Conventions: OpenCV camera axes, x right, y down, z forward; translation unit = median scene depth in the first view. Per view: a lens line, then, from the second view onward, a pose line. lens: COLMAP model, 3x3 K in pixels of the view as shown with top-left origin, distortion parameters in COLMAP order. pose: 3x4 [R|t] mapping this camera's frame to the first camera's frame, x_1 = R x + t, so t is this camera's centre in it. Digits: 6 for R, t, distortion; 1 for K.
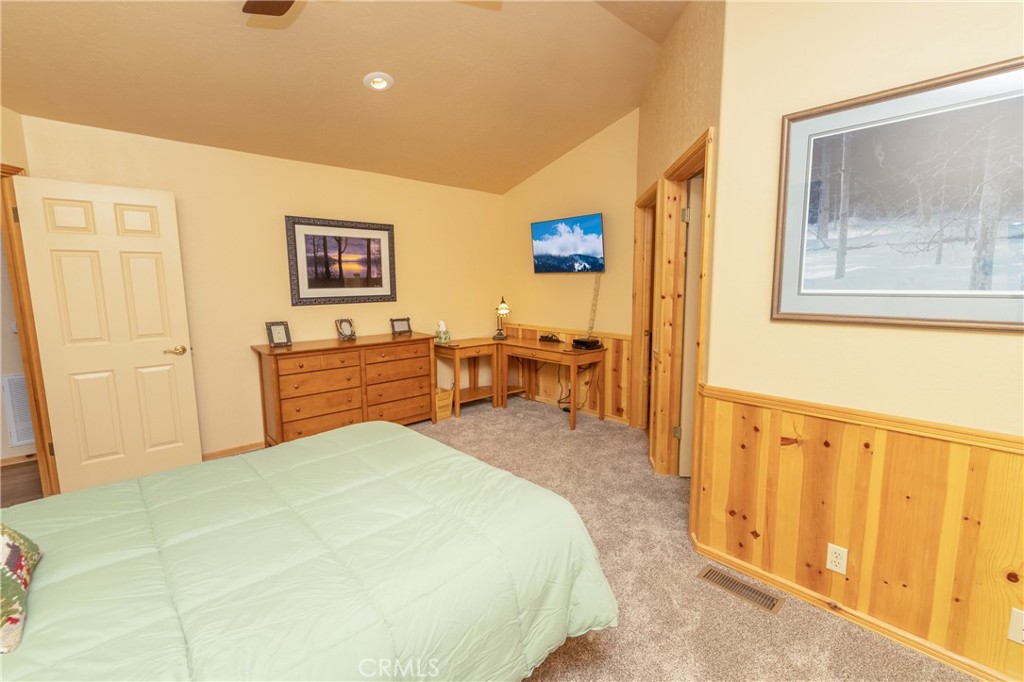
lens RADIAL K [[443.7, 0, 518.3], [0, 443.7, 337.2], [0, 0, 1]] dist [0.008054, 0.000013]
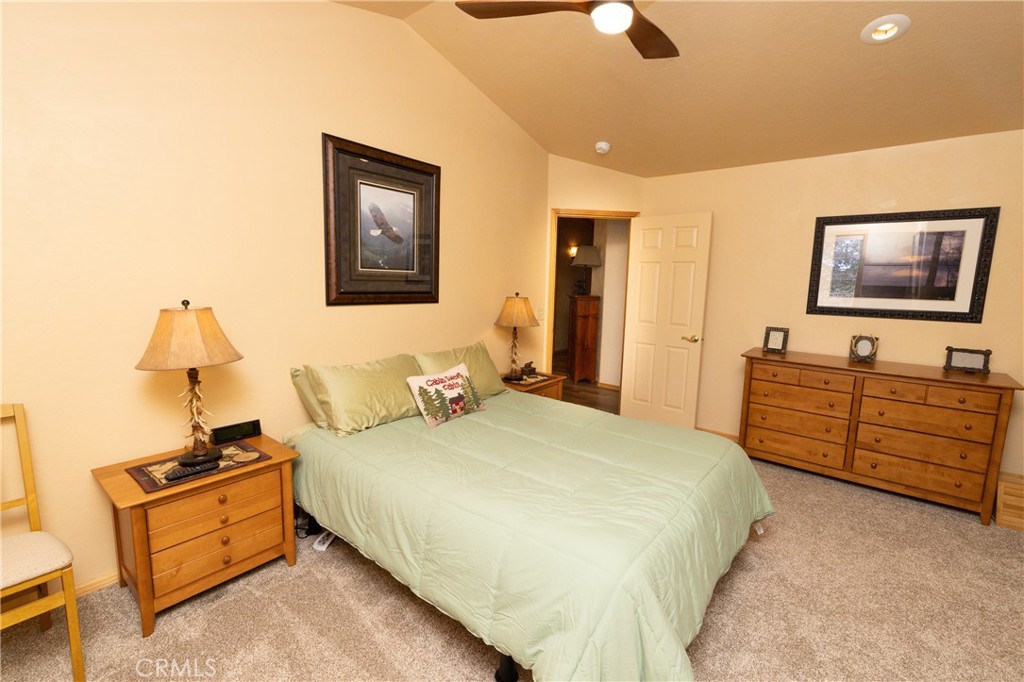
lens RADIAL K [[443.7, 0, 519.1], [0, 443.7, 336.6], [0, 0, 1]] dist [0.008054, 0.000013]
pose [[0.153026, 0.140597, -0.978169, 0.303177], [-0.155204, 0.980963, 0.116719, -0.036369], [0.975958, 0.133954, 0.171934, 0.241827]]
